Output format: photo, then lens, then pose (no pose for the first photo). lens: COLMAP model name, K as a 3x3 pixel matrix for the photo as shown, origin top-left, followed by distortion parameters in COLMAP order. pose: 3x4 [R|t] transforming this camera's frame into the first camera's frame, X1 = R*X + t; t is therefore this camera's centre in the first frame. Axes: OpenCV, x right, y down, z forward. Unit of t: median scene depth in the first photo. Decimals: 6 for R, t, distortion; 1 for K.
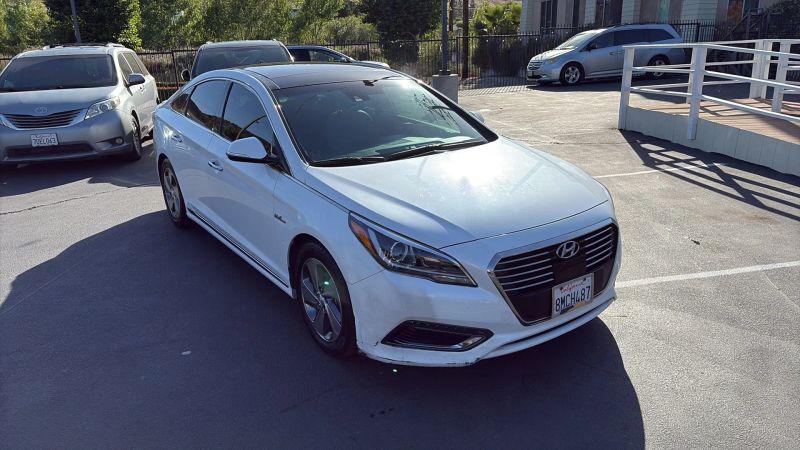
lens RADIAL K [[580.0, 0, 401.9], [0, 580.0, 225.0], [0, 0, 1]] dist [0.061080, -0.066109]
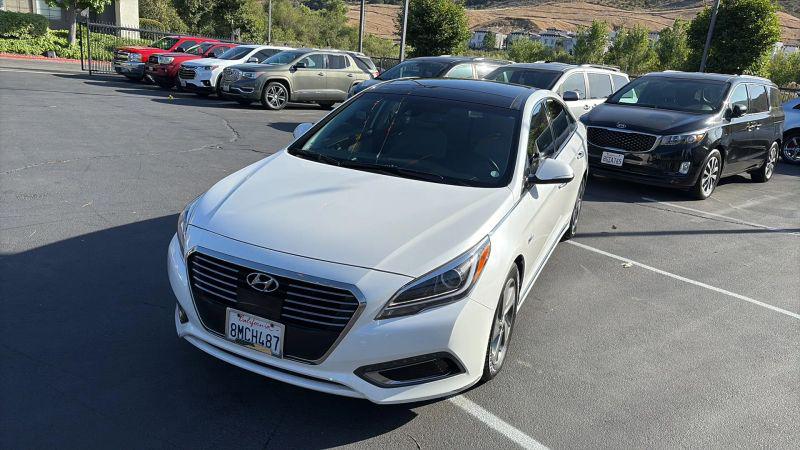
lens RADIAL K [[579.2, 0, 409.5], [0, 579.2, 222.3], [0, 0, 1]] dist [0.056763, -0.060988]
pose [[0.508740, 0.309869, -0.803221, 1.059747], [-0.351455, 0.926448, 0.134806, -0.236394], [0.785915, 0.213715, 0.580227, 0.620490]]
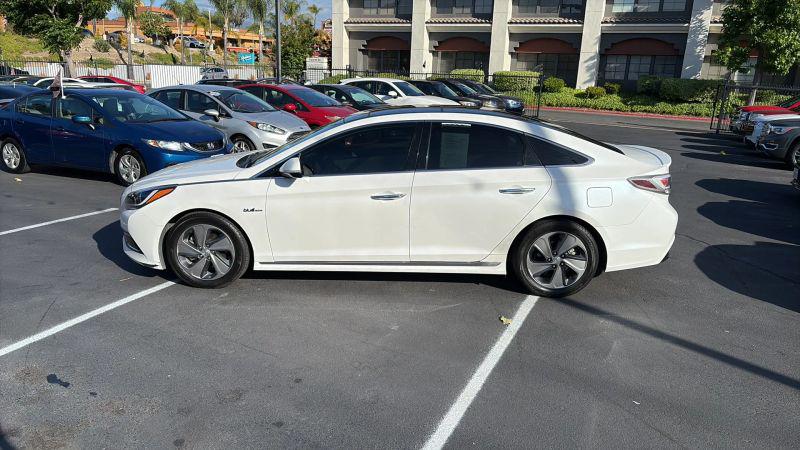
lens RADIAL K [[572.2, 0, 396.9], [0, 572.2, 228.0], [0, 0, 1]] dist [0.063011, -0.059821]
pose [[-0.618564, 0.214145, -0.755990, 1.199958], [-0.248567, 0.859399, 0.446819, -0.879231], [0.745381, 0.464301, -0.478364, 2.535332]]
